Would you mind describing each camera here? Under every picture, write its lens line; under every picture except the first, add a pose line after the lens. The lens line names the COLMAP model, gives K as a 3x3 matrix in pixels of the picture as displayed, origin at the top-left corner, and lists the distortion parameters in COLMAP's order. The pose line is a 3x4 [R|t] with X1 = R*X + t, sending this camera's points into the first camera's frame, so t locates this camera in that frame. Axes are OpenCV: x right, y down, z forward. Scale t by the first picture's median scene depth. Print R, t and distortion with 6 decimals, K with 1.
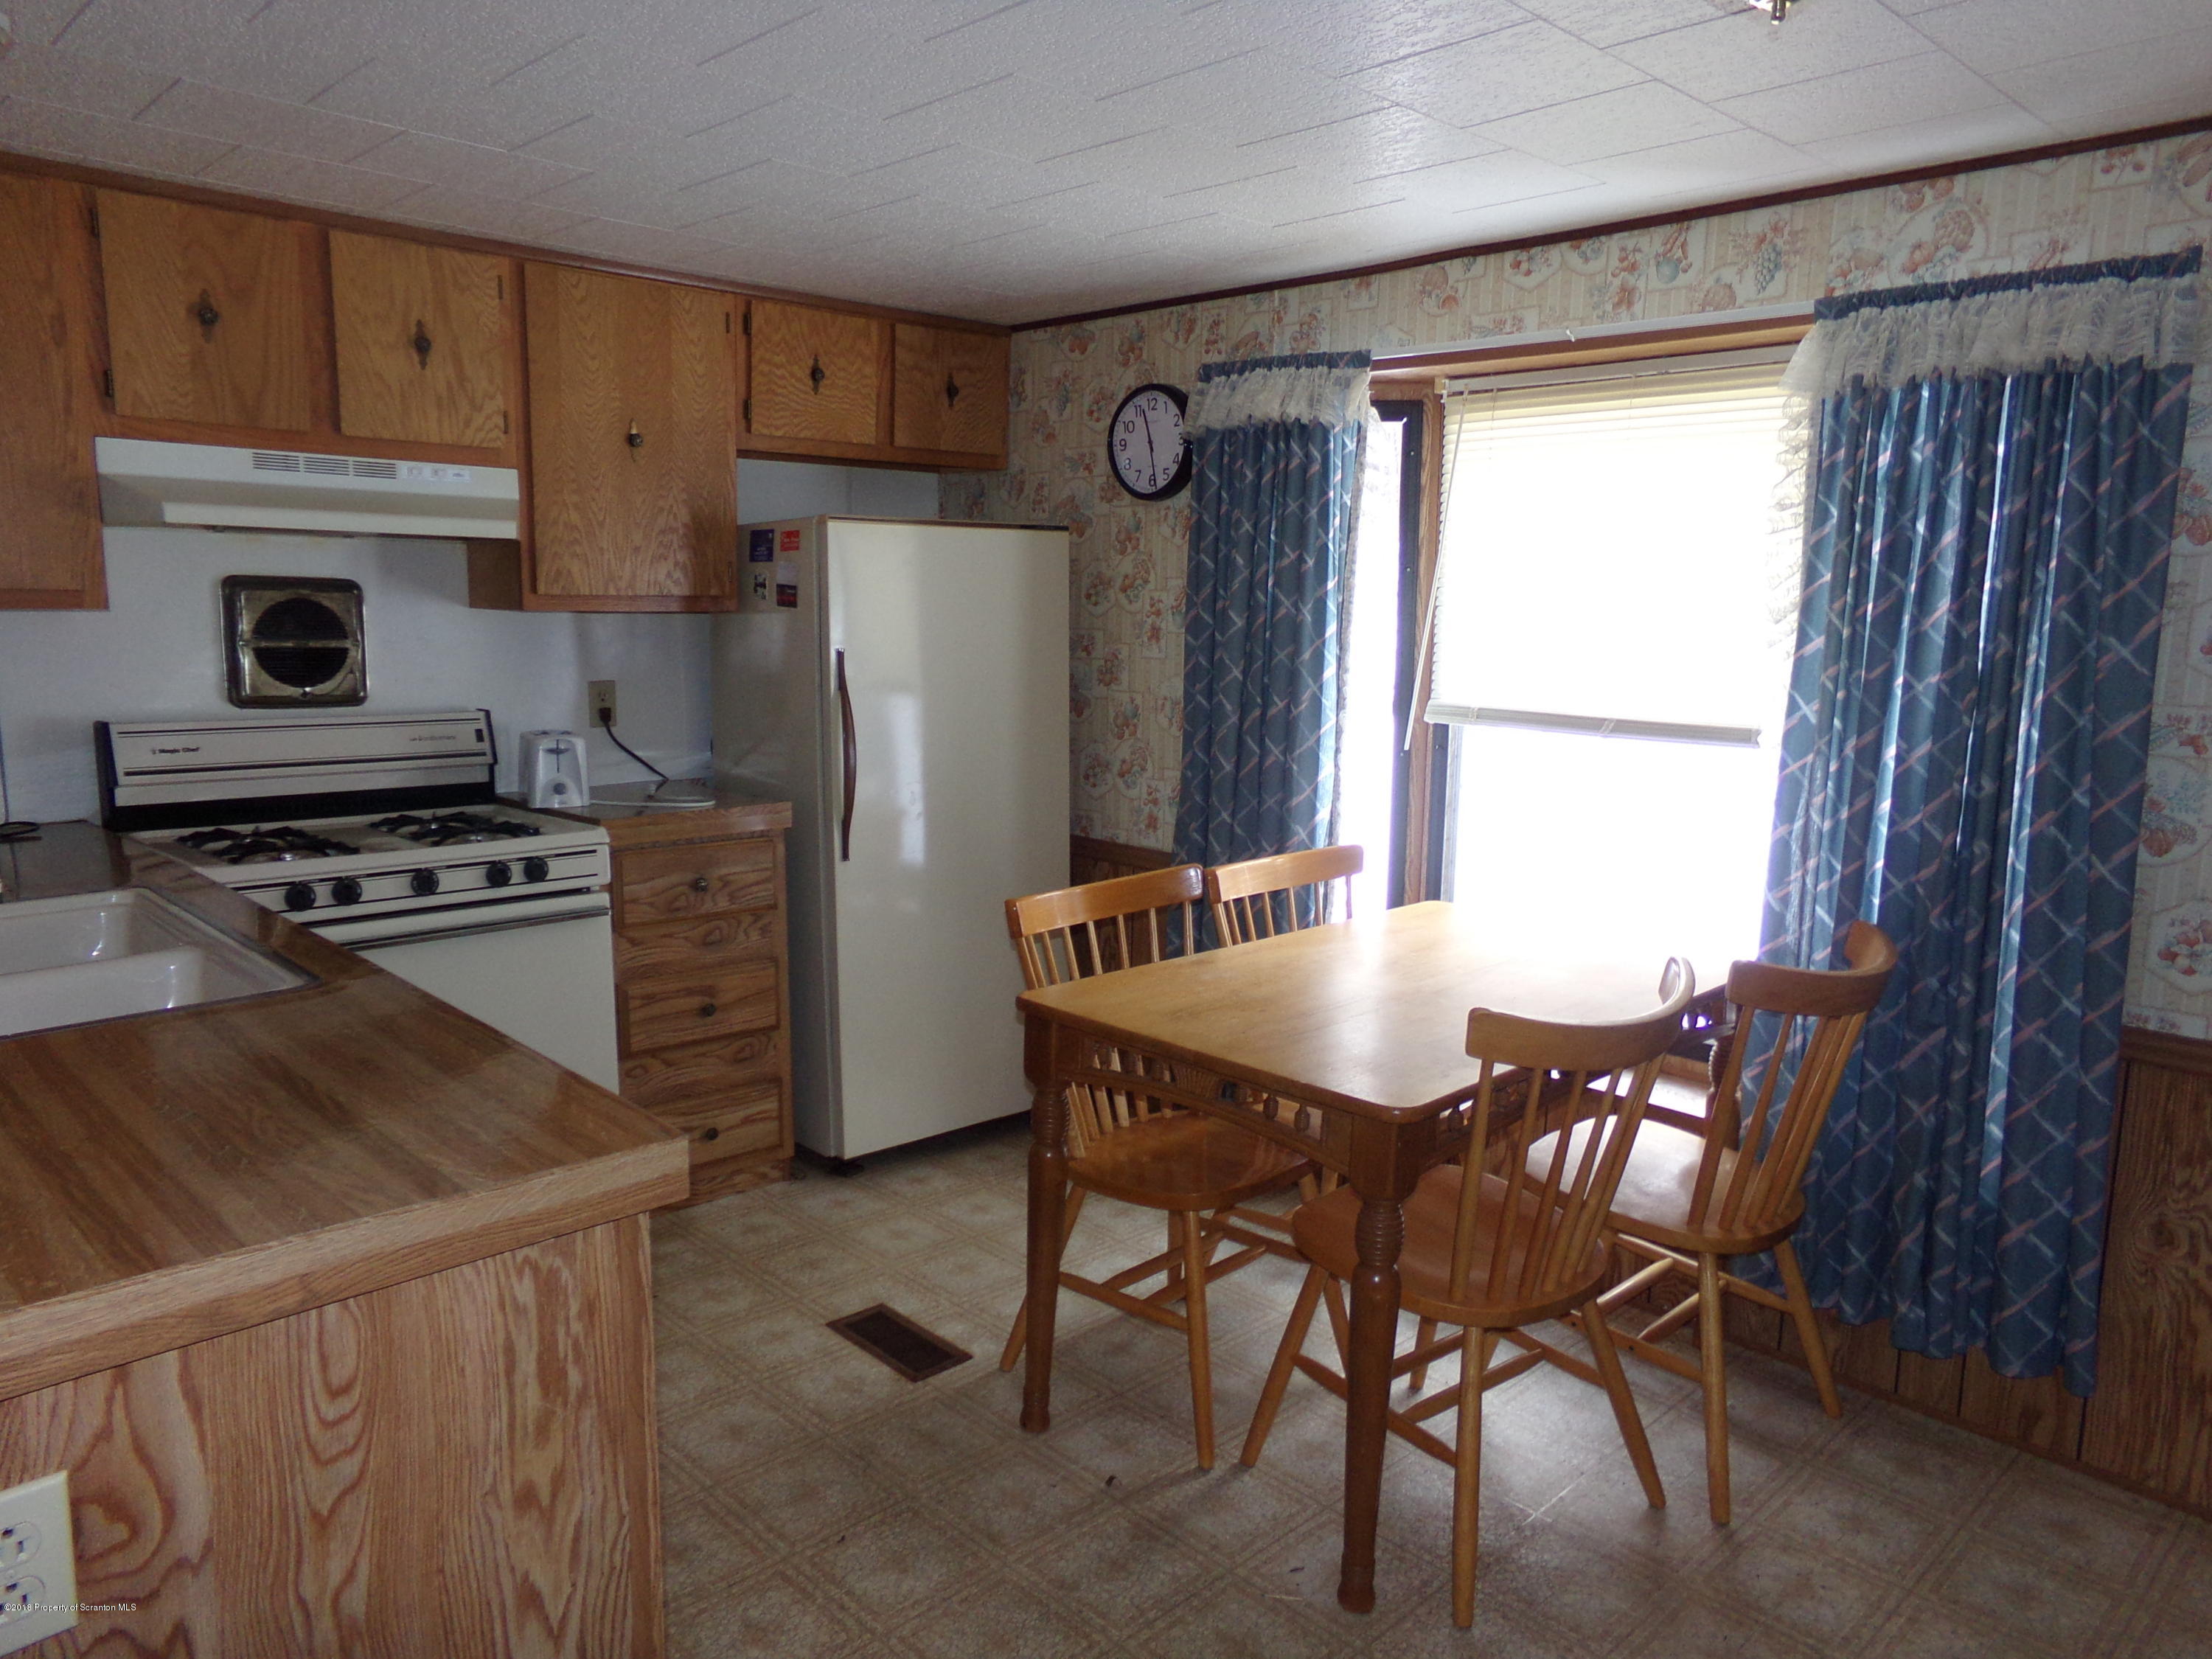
lens RADIAL K [[1558.6, 0, 1097.7], [0, 1558.6, 821.0], [0, 0, 1]] dist [0.000269, 0.028284]
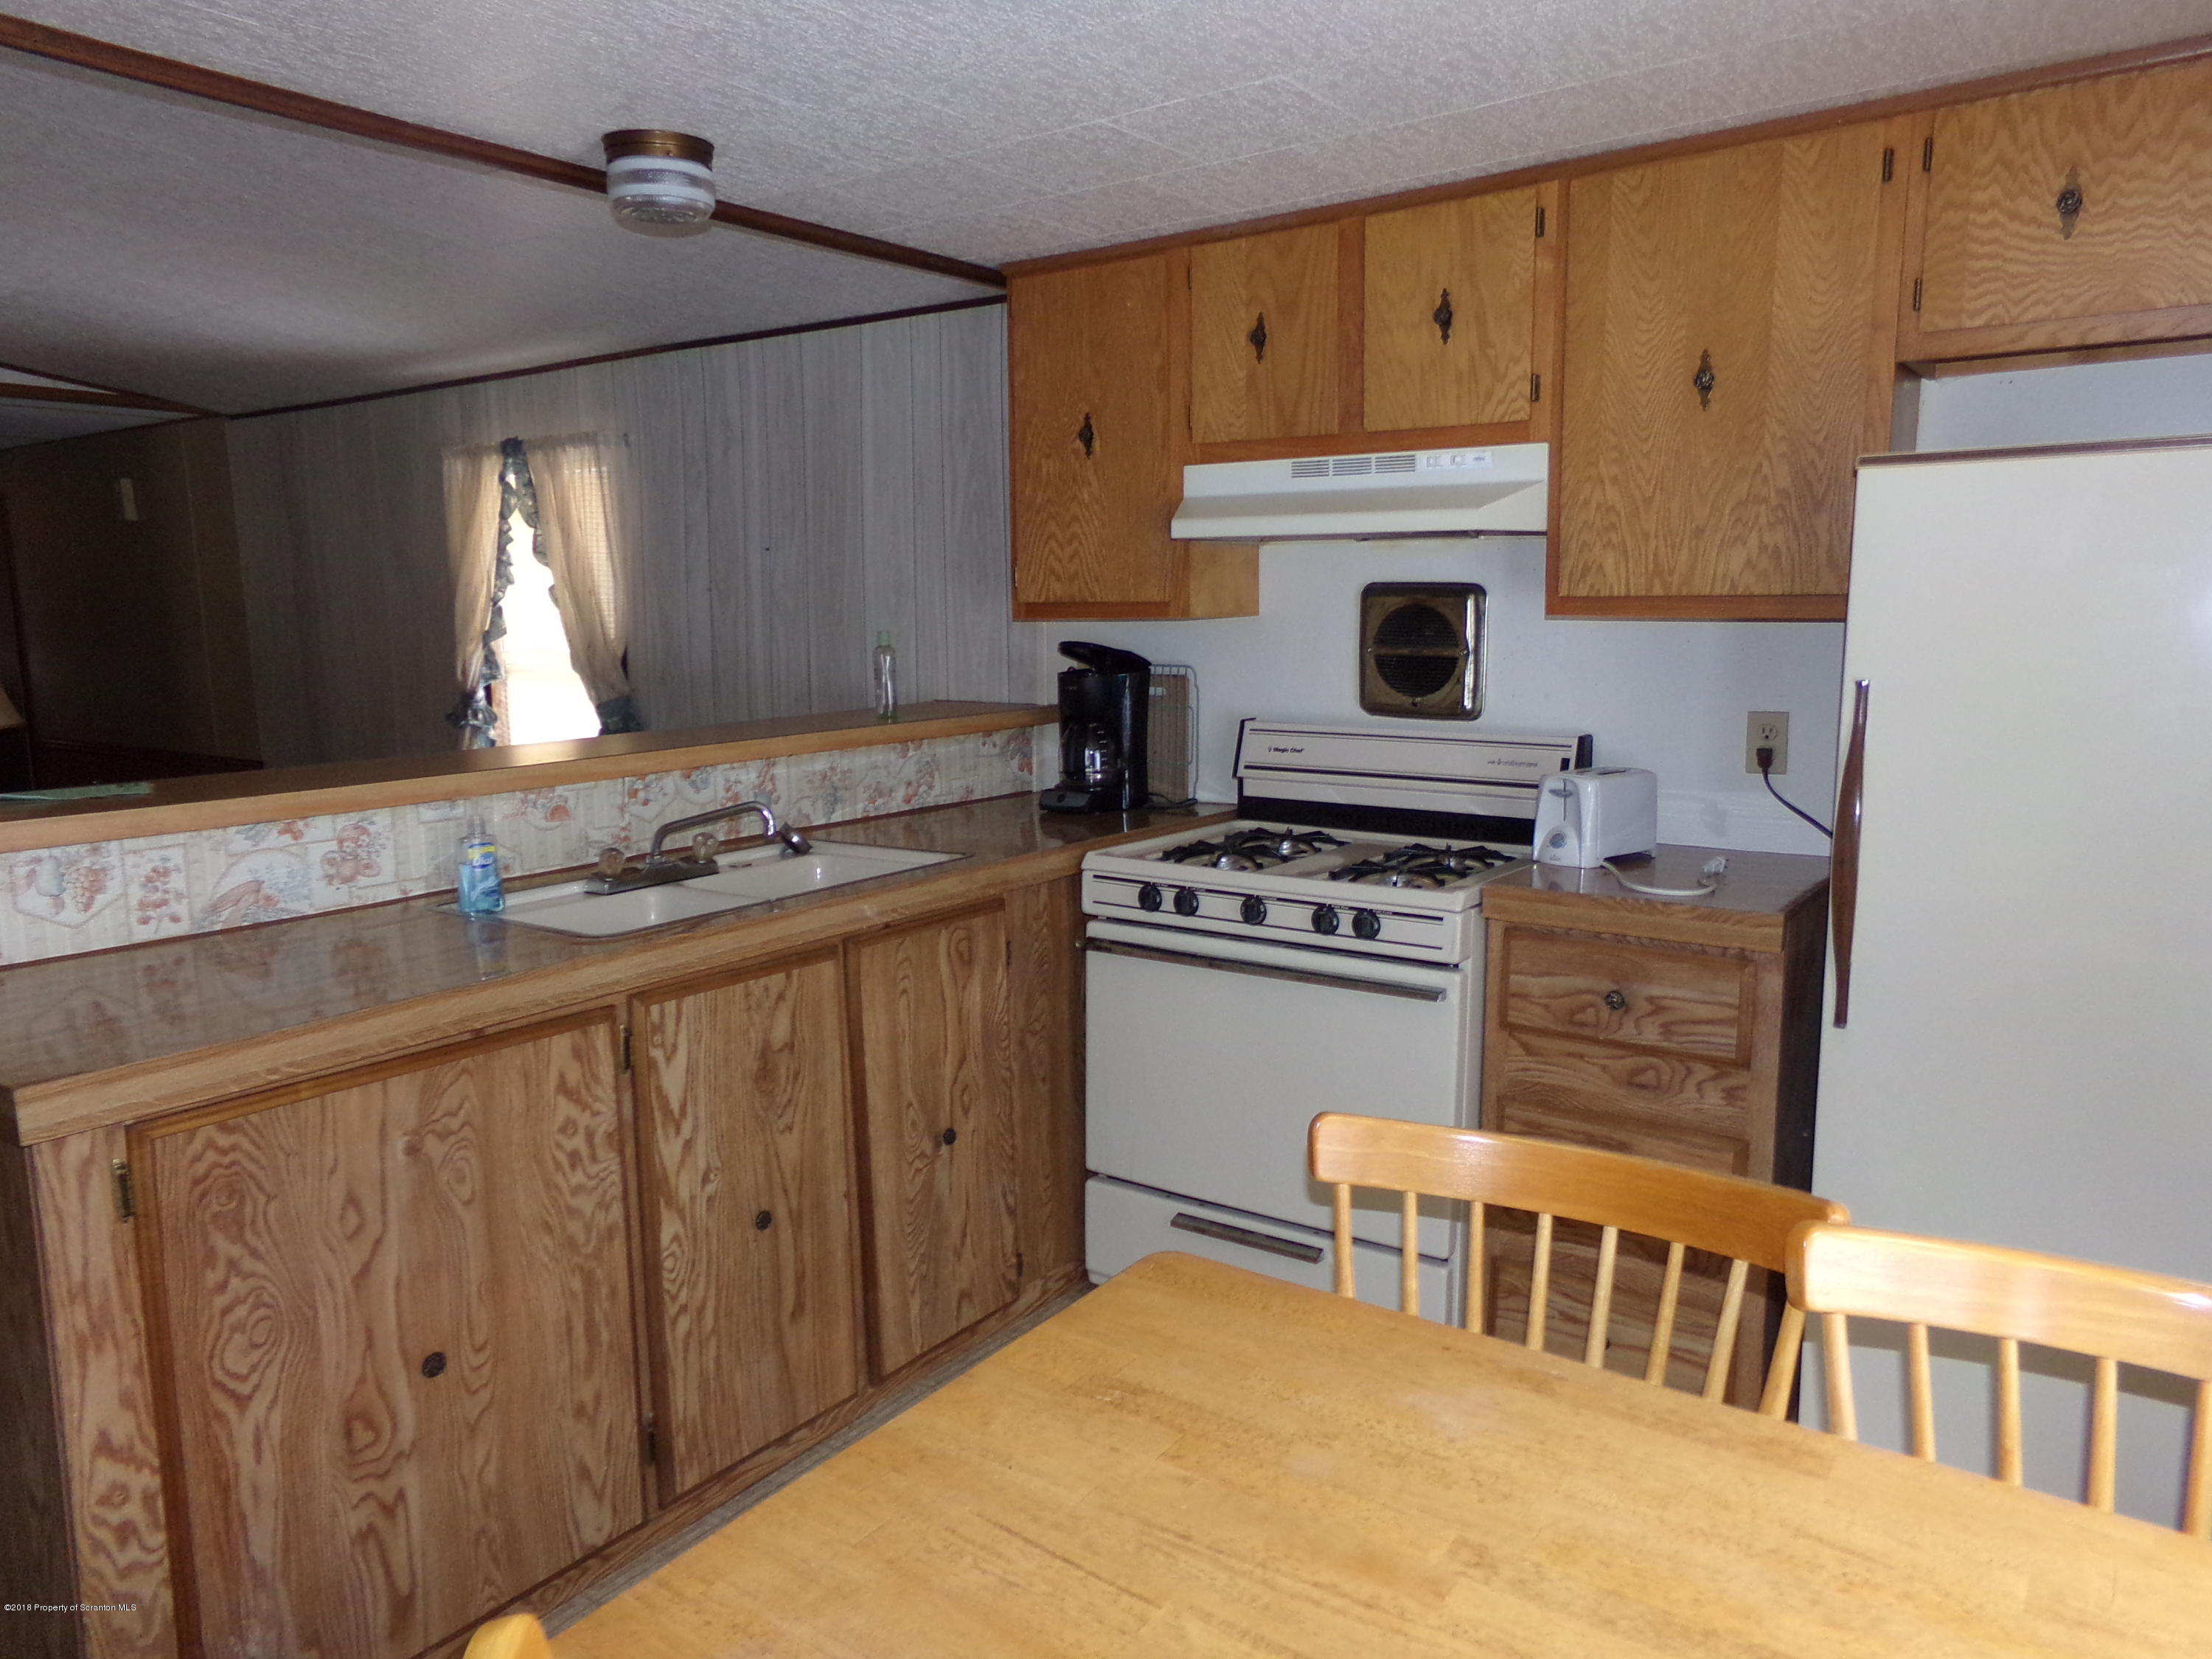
lens RADIAL K [[1558.6, 0, 1098.9], [0, 1558.6, 811.3], [0, 0, 1]] dist [0.000269, 0.028284]
pose [[0.161050, 0.122410, -0.979326, 0.445450], [-0.121768, 0.987162, 0.103364, -0.100366], [0.979406, 0.102604, 0.173888, 0.711802]]
